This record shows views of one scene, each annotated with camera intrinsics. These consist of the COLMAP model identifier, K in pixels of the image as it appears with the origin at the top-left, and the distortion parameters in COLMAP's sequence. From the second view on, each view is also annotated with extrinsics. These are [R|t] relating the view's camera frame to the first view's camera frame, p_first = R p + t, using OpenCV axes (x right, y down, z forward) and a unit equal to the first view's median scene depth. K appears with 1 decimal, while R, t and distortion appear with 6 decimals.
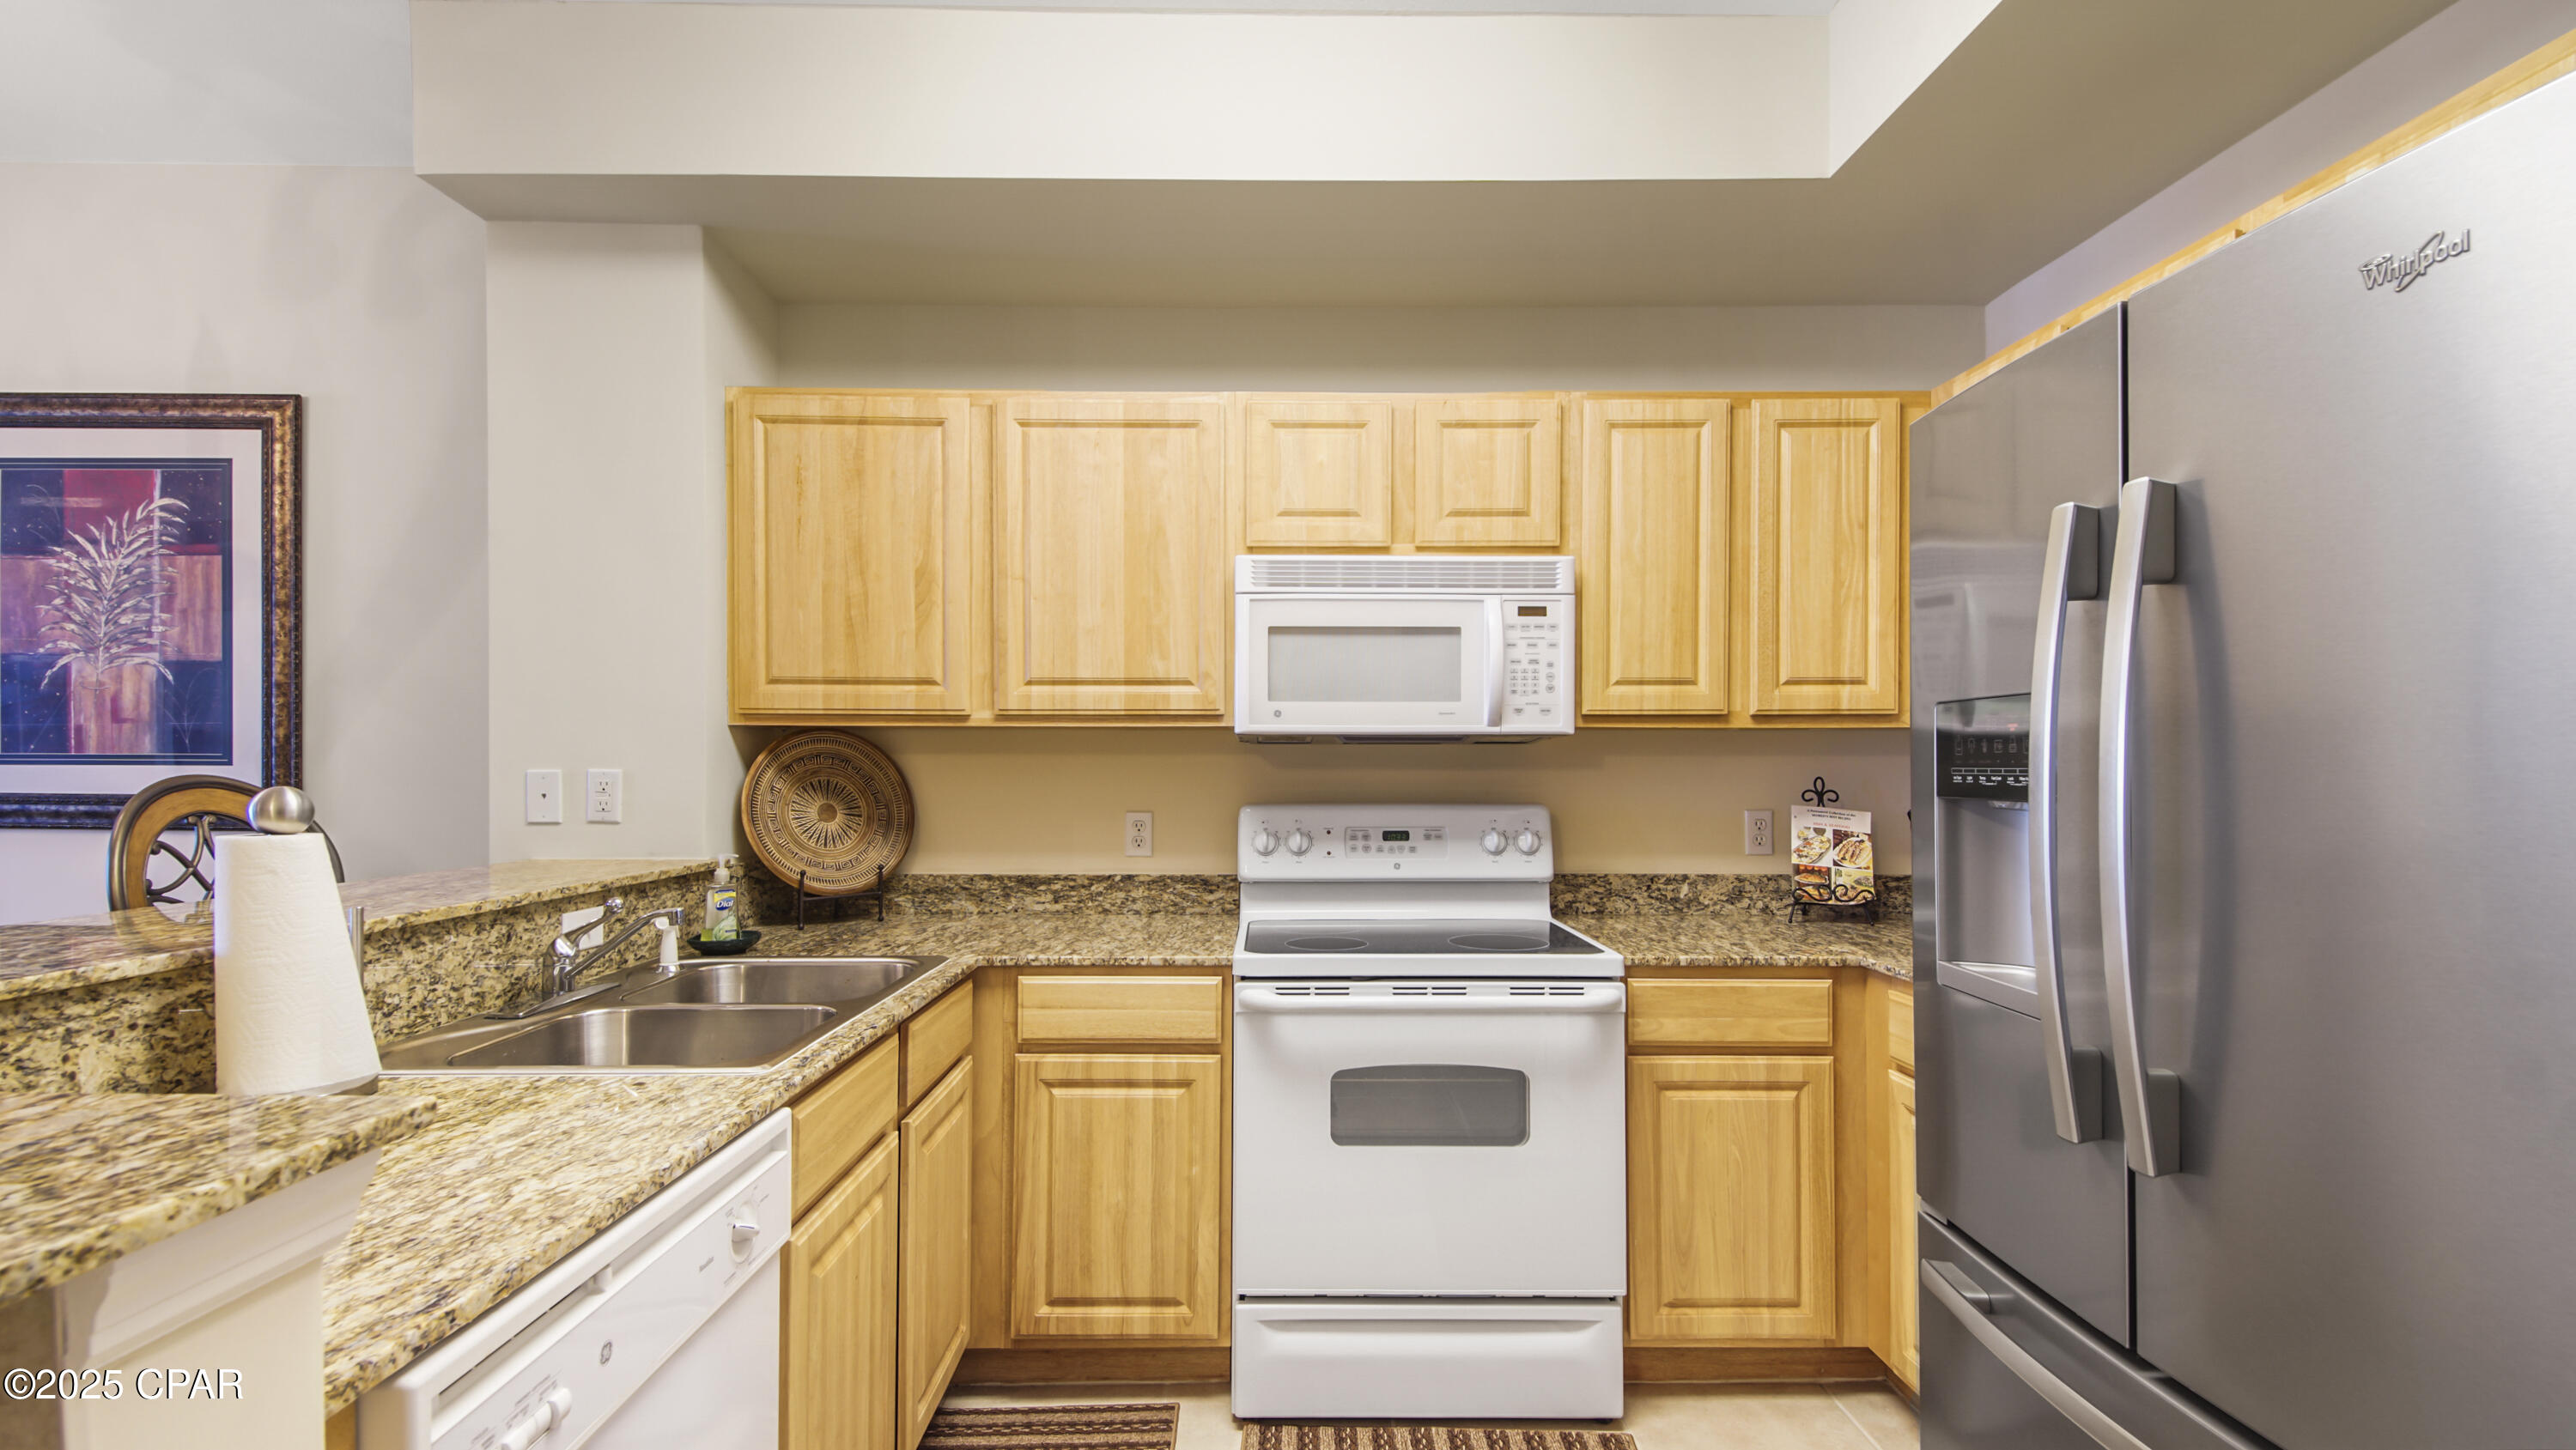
lens RADIAL K [[1118.1, 0, 1313.1], [0, 1118.1, 765.1], [0, 0, 1]] dist [0.036838, -0.019905]
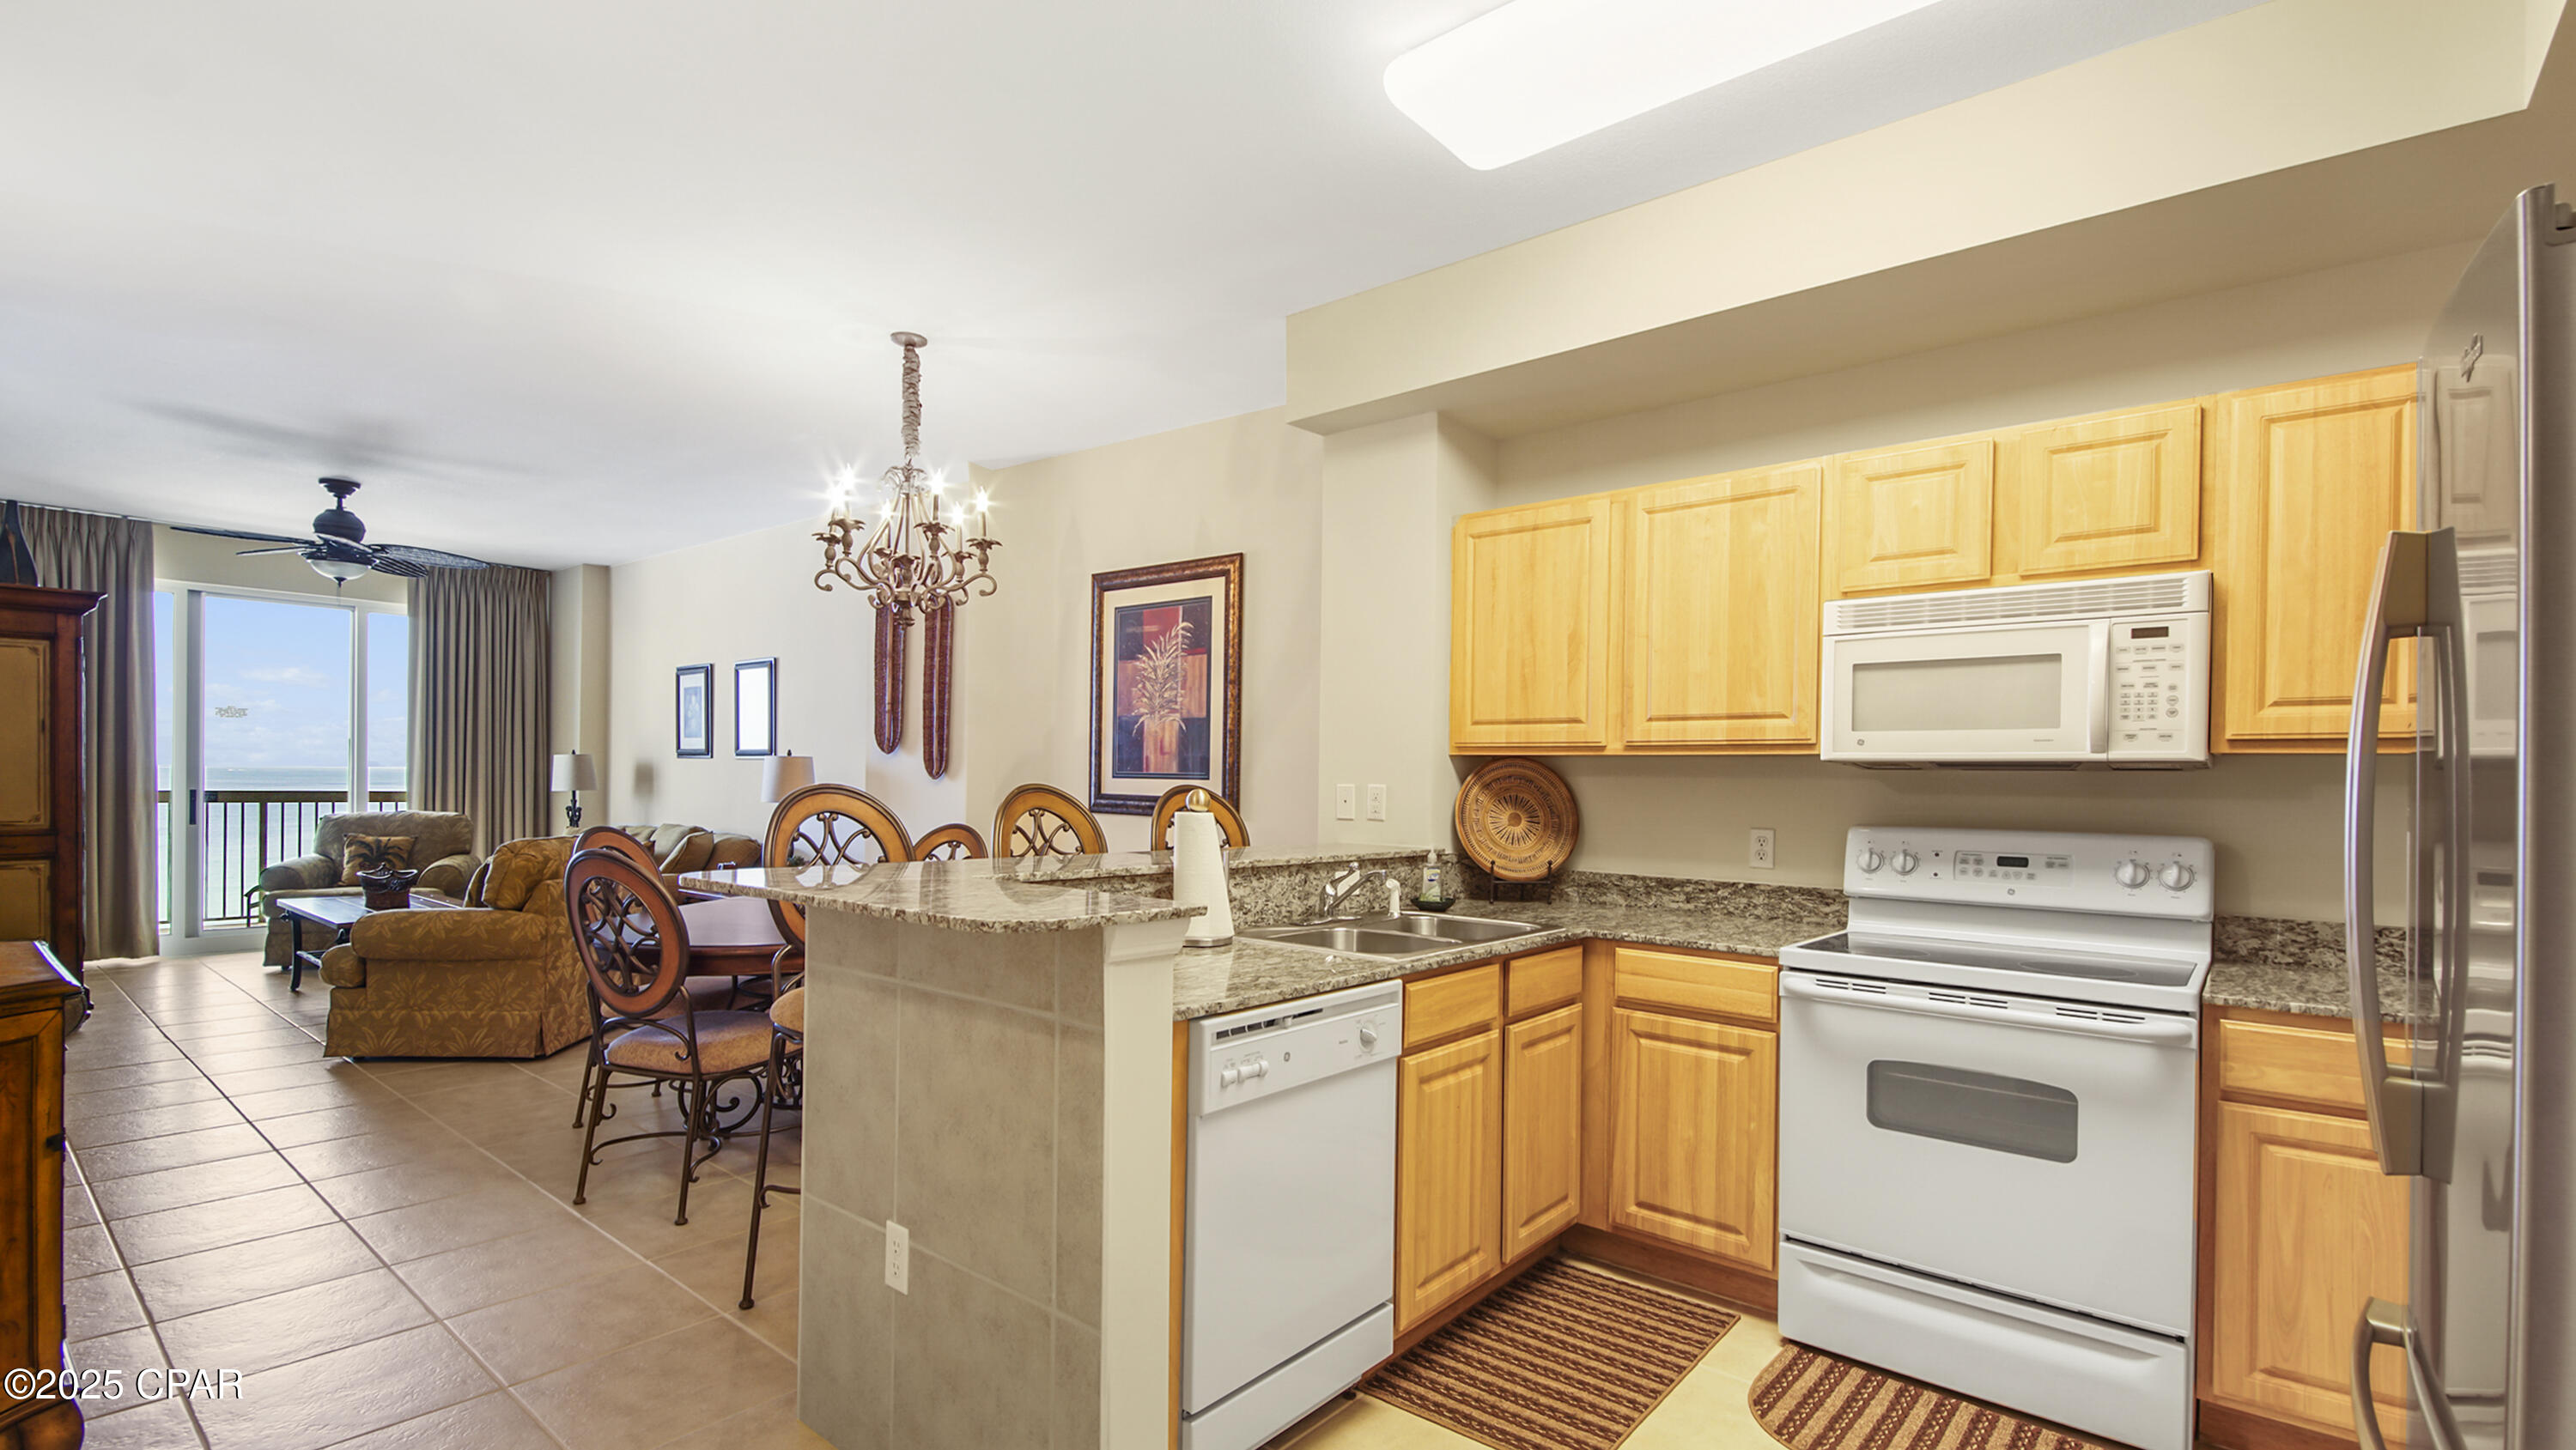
lens RADIAL K [[1194.9, 0, 1281.1], [0, 1194.9, 786.1], [0, 0, 1]] dist [0.027722, -0.022379]
pose [[0.744667, 0.013846, -0.667292, 0.329597], [-0.015263, 0.999877, 0.003714, 0.001503], [0.667262, 0.007419, 0.744787, -0.260544]]
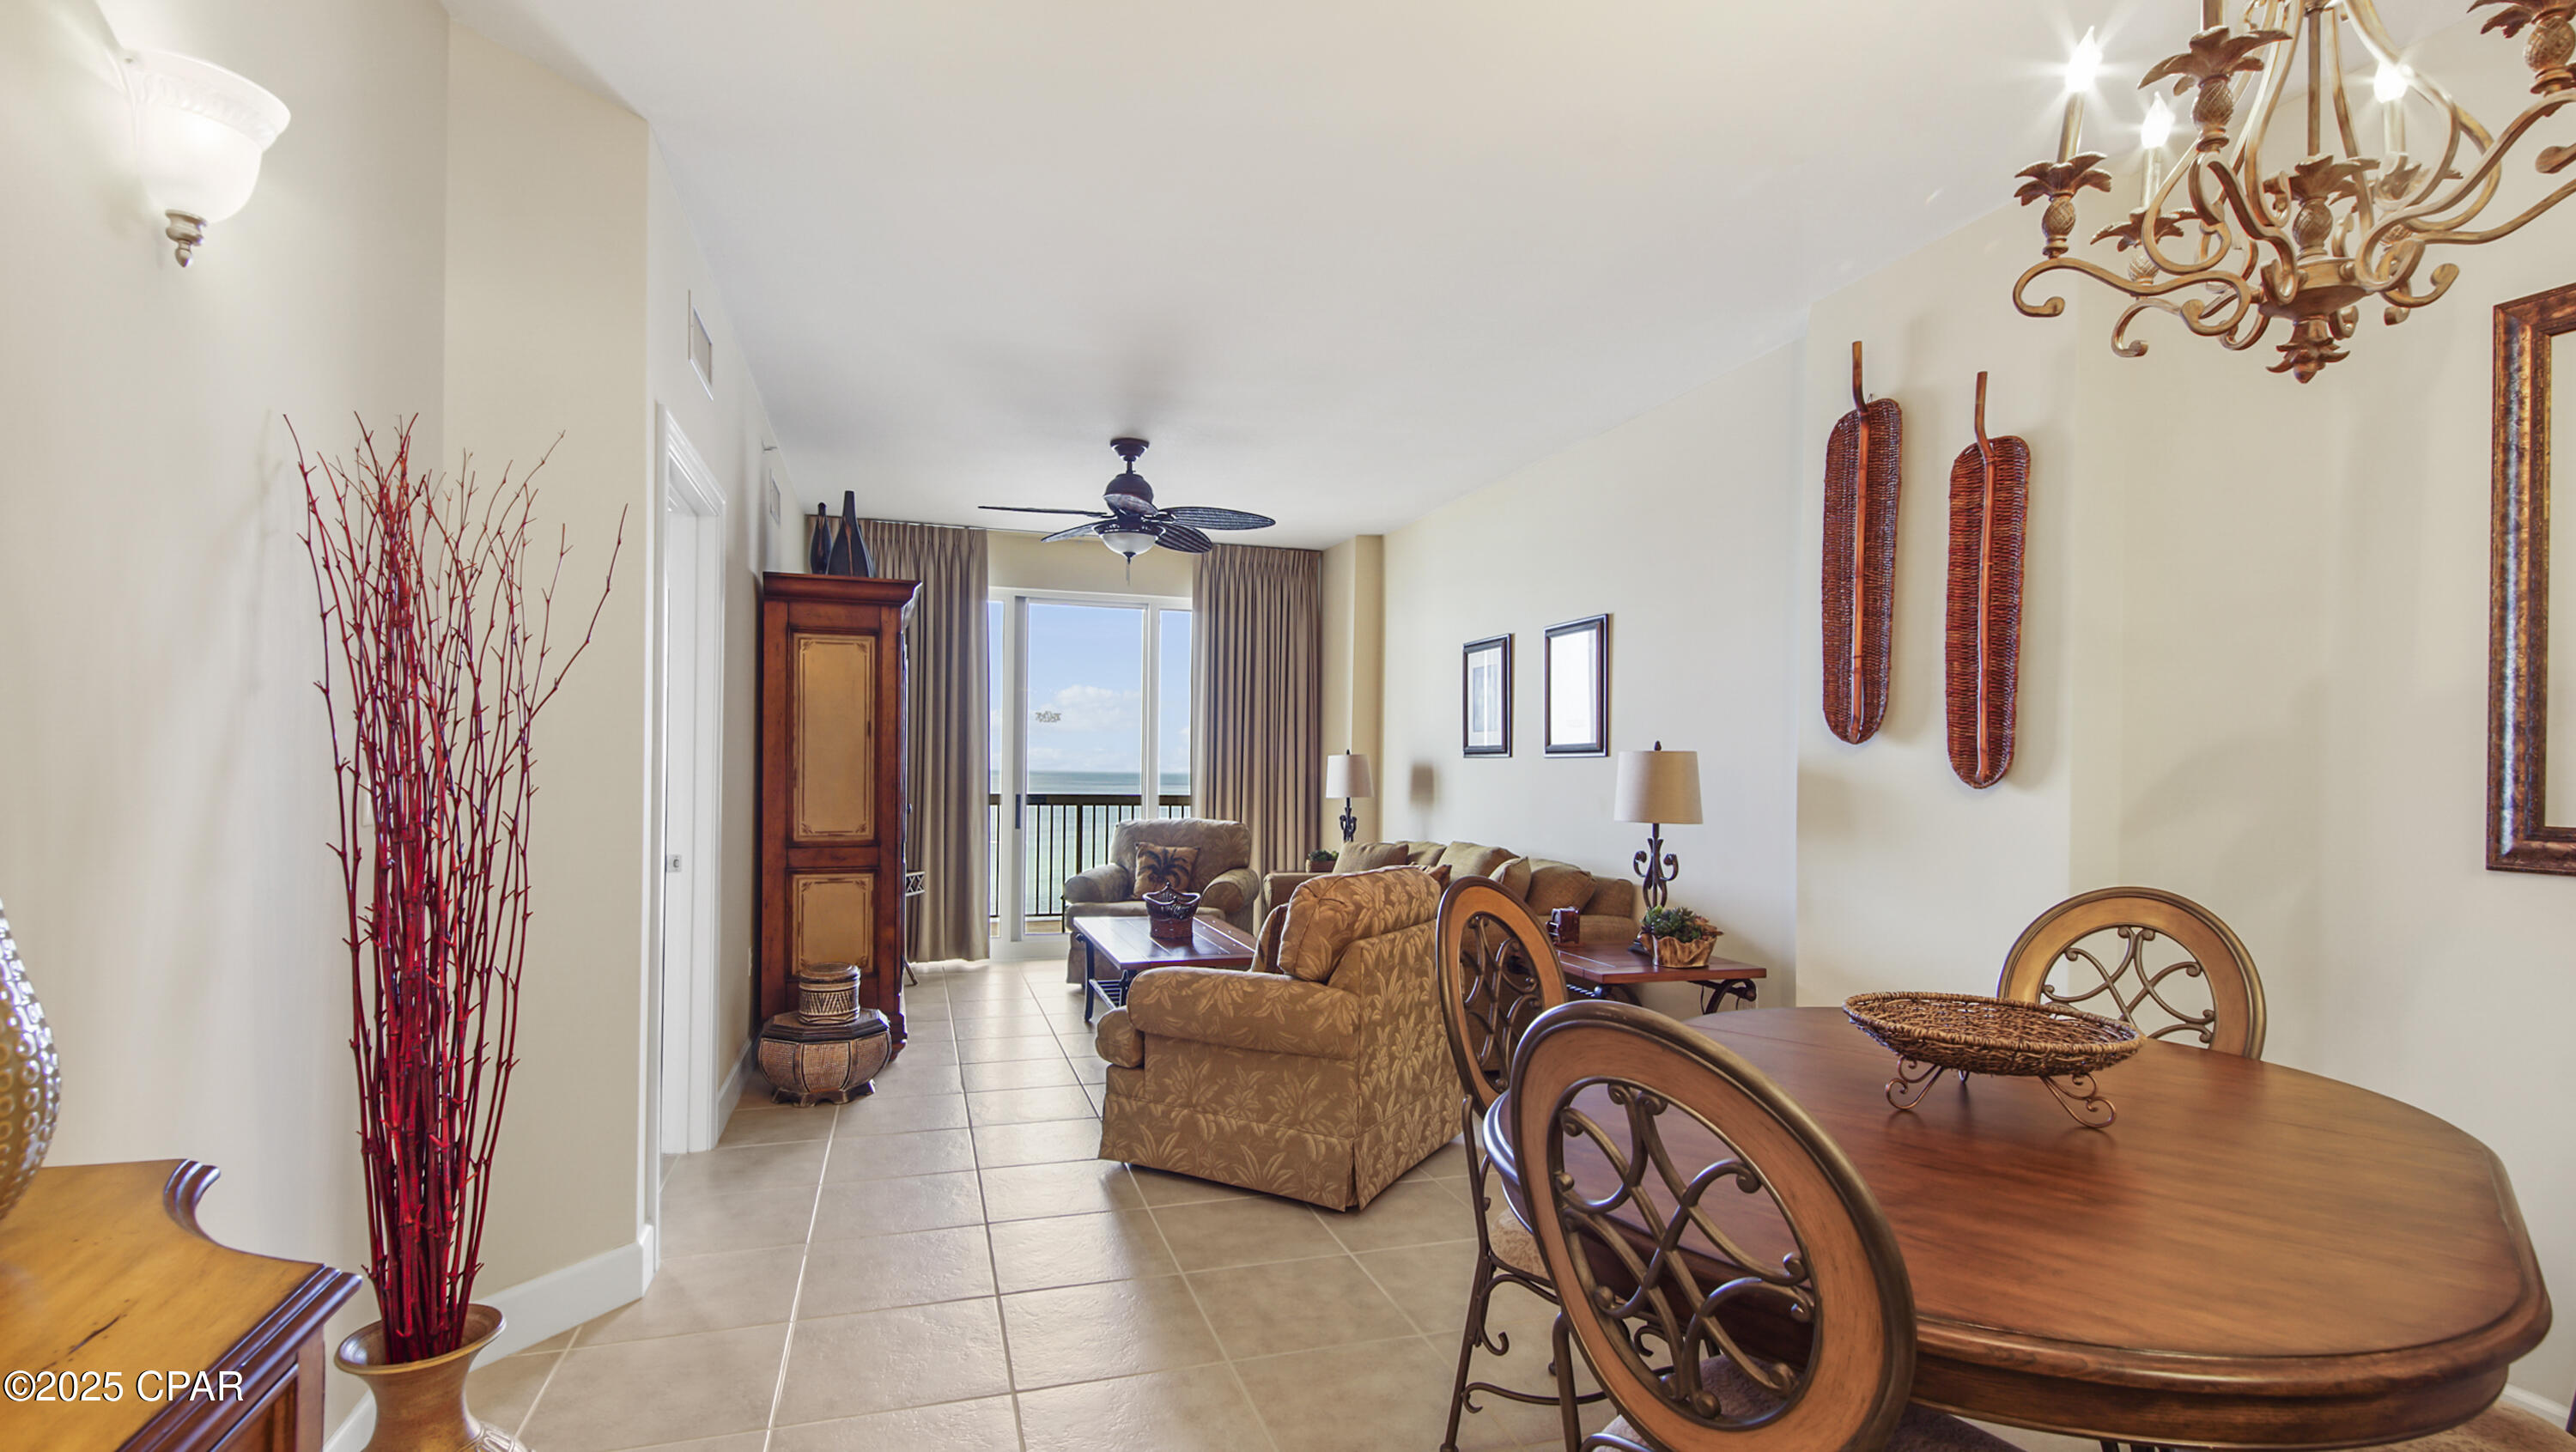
lens RADIAL K [[1193.8, 0, 1244.6], [0, 1193.8, 762.3], [0, 0, 1]] dist [0.032701, -0.000108]
pose [[0.253770, -0.004444, -0.967254, -0.705304], [-0.013432, 0.999877, -0.008118, 0.000145], [0.967171, 0.015052, 0.253679, -0.035523]]
